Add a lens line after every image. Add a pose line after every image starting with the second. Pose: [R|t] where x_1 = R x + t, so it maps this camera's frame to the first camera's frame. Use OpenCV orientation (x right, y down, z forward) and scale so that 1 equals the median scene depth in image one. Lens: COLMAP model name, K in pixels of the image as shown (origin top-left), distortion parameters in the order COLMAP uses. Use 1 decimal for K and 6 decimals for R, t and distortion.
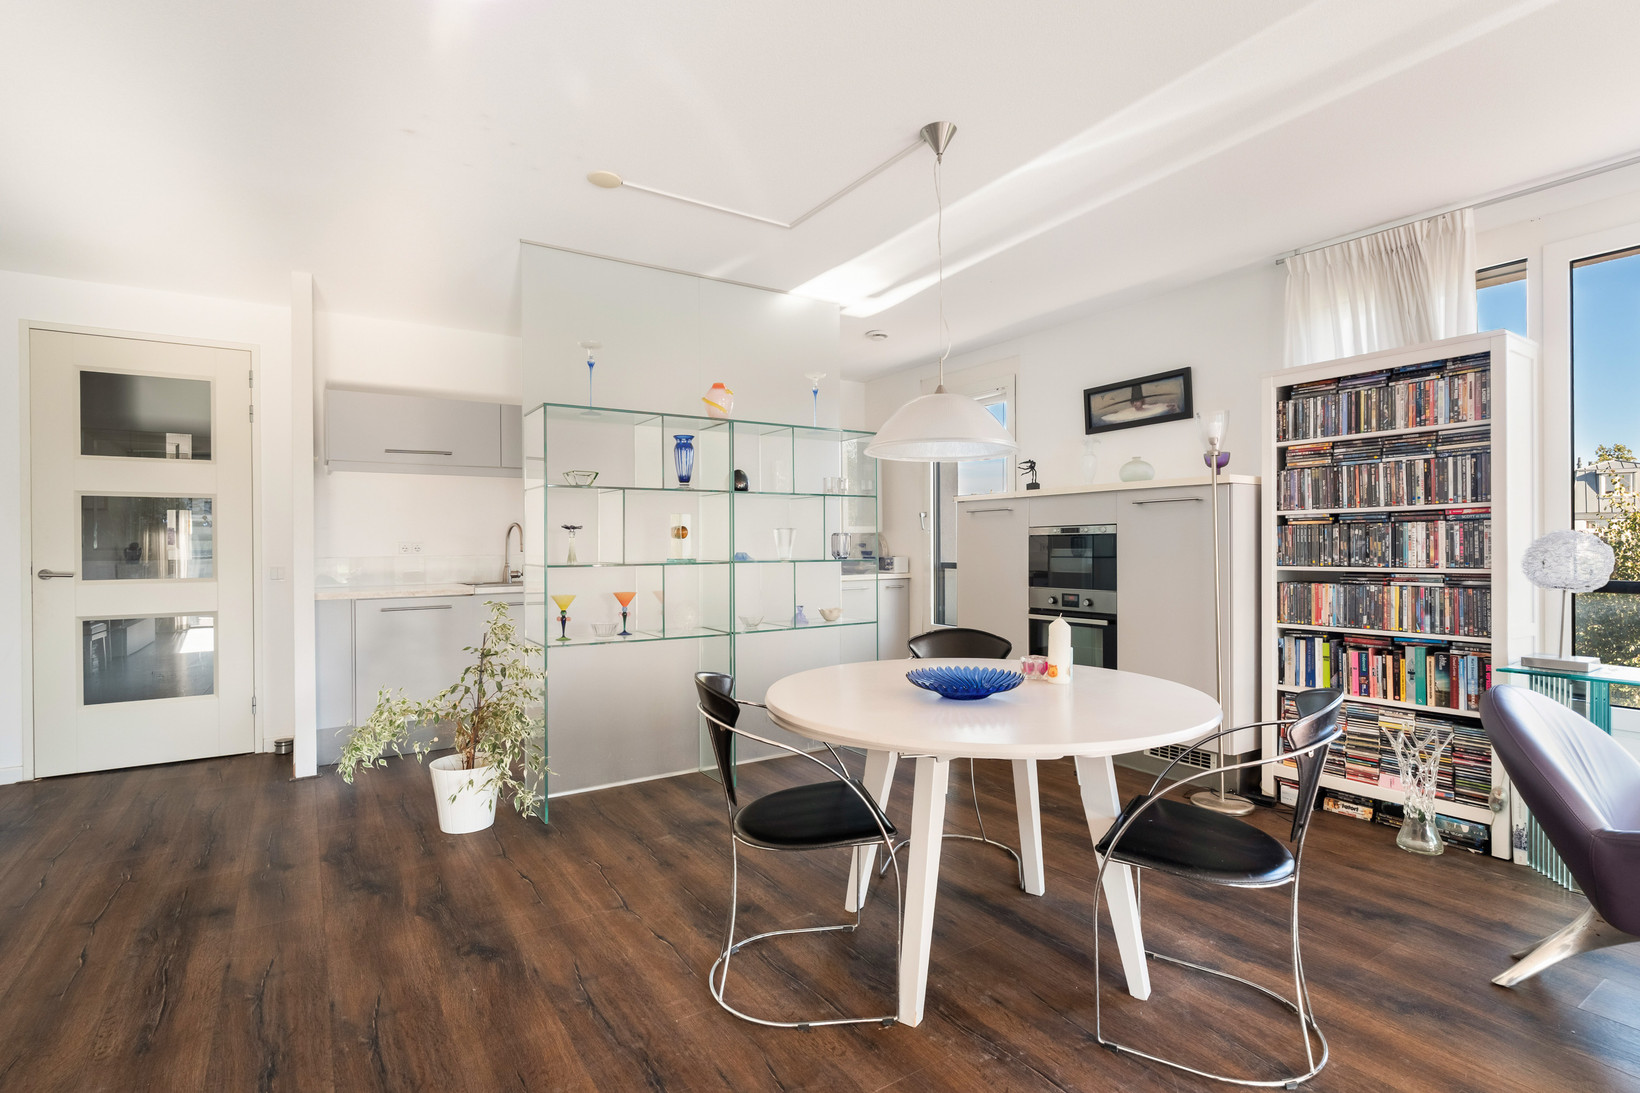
lens RADIAL K [[798.4, 0, 812.4], [0, 798.4, 545.2], [0, 0, 1]] dist [0.000069, 0.000104]
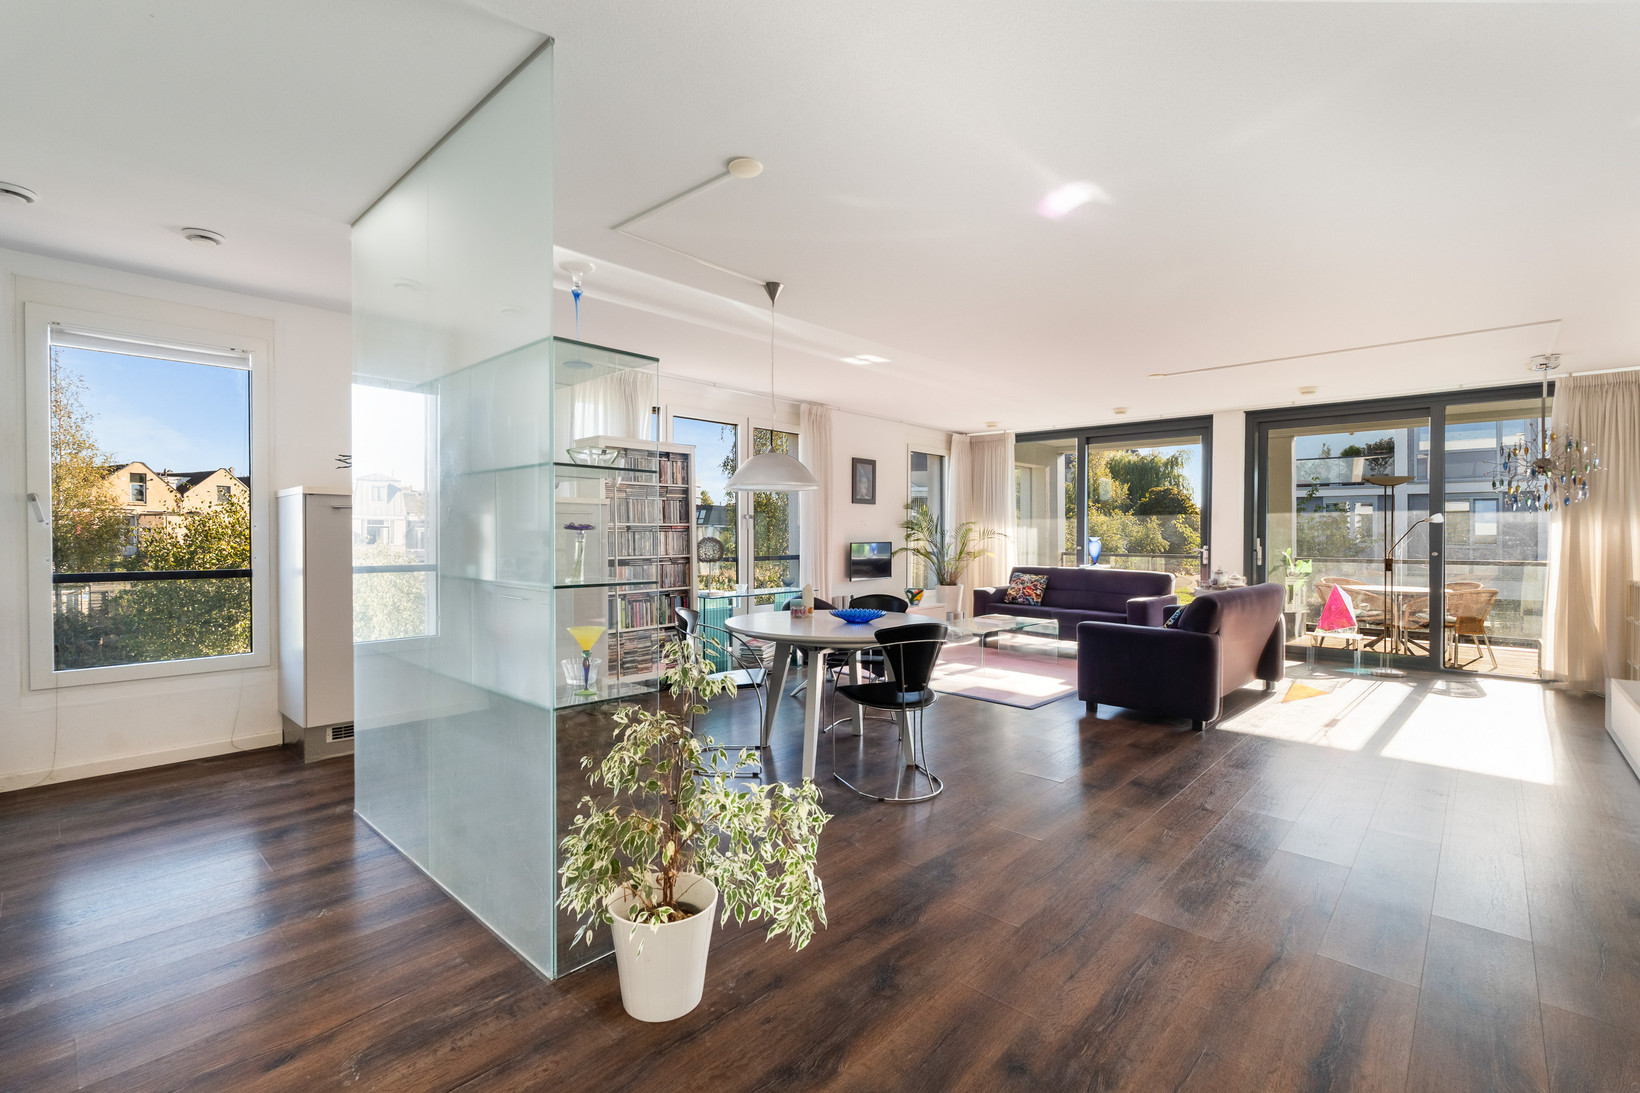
lens RADIAL K [[726.2, 0, 818.9], [0, 726.2, 544.6], [0, 0, 1]] dist [-0.001834, 0.000061]
pose [[-0.251590, -0.009569, 0.967787, -1.032461], [-0.000202, 0.999952, 0.009835, -0.015027], [-0.967834, 0.002279, -0.251580, 1.038253]]
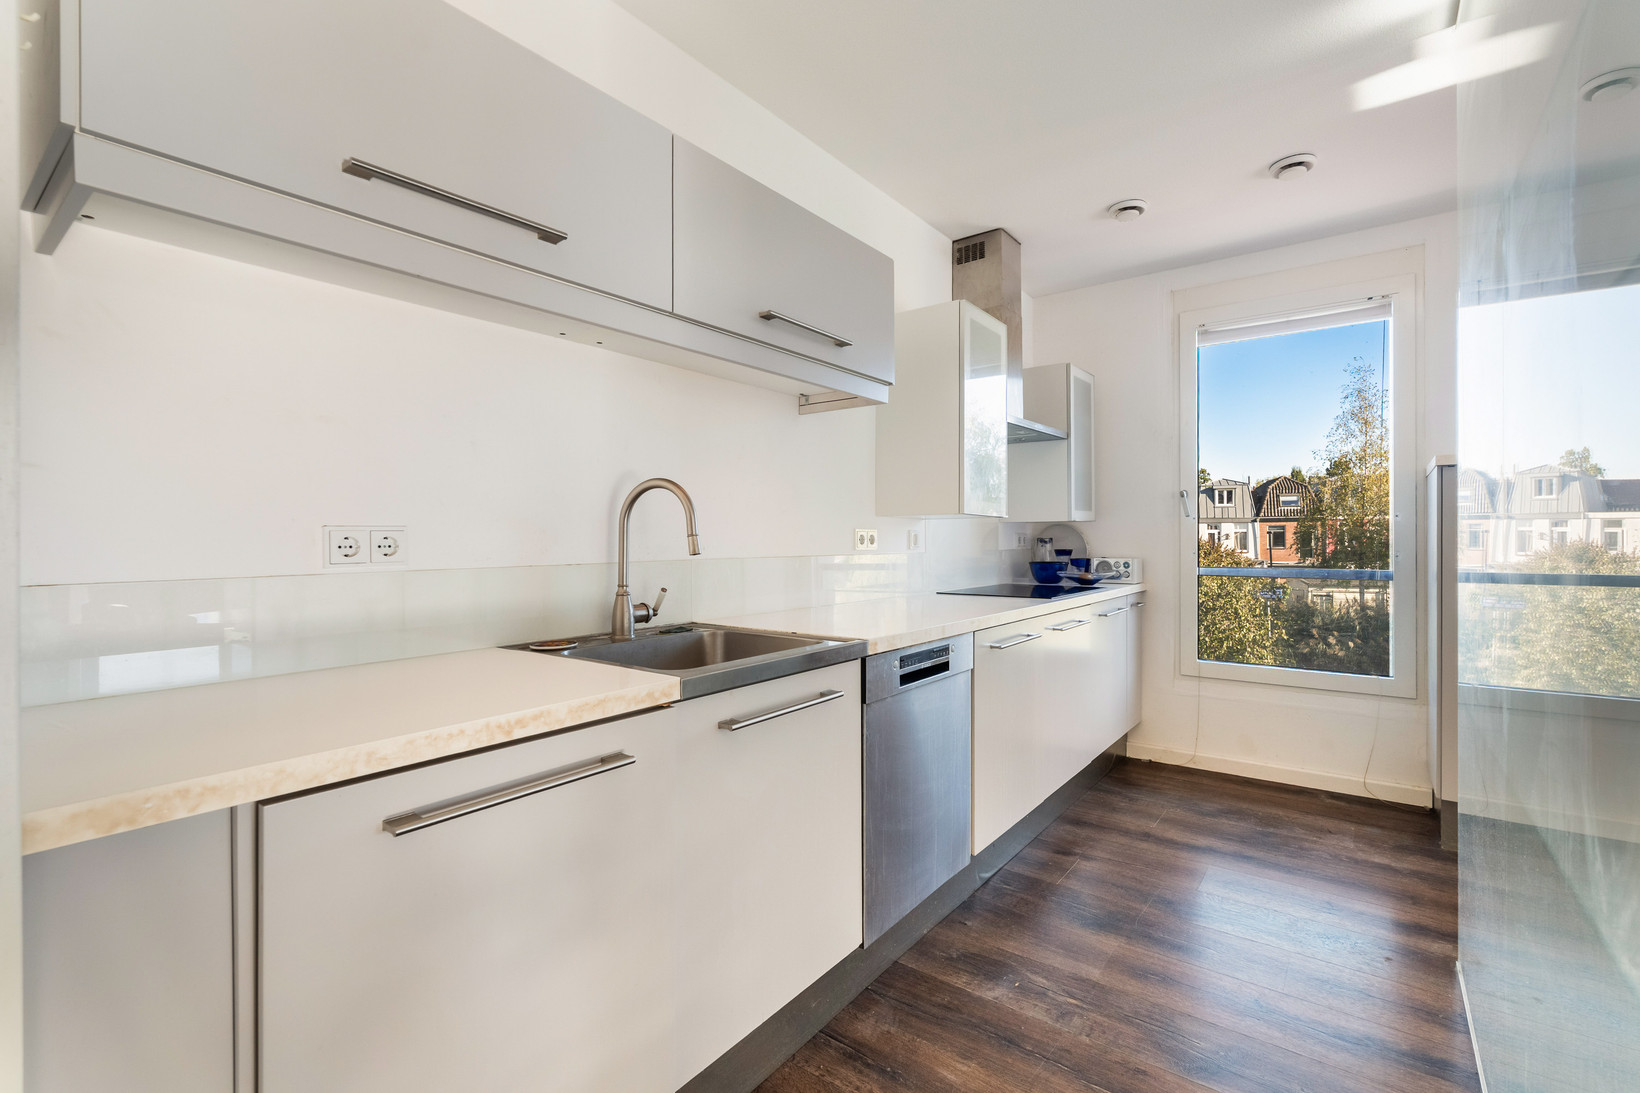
lens RADIAL K [[732.9, 0, 810.2], [0, 732.9, 535.4], [0, 0, 1]] dist [-0.001397, -0.000100]
pose [[0.941771, 0.004880, 0.336219, -0.651278], [-0.001759, 0.999953, -0.009586, 0.003269], [-0.336250, 0.008436, 0.941735, 1.003072]]
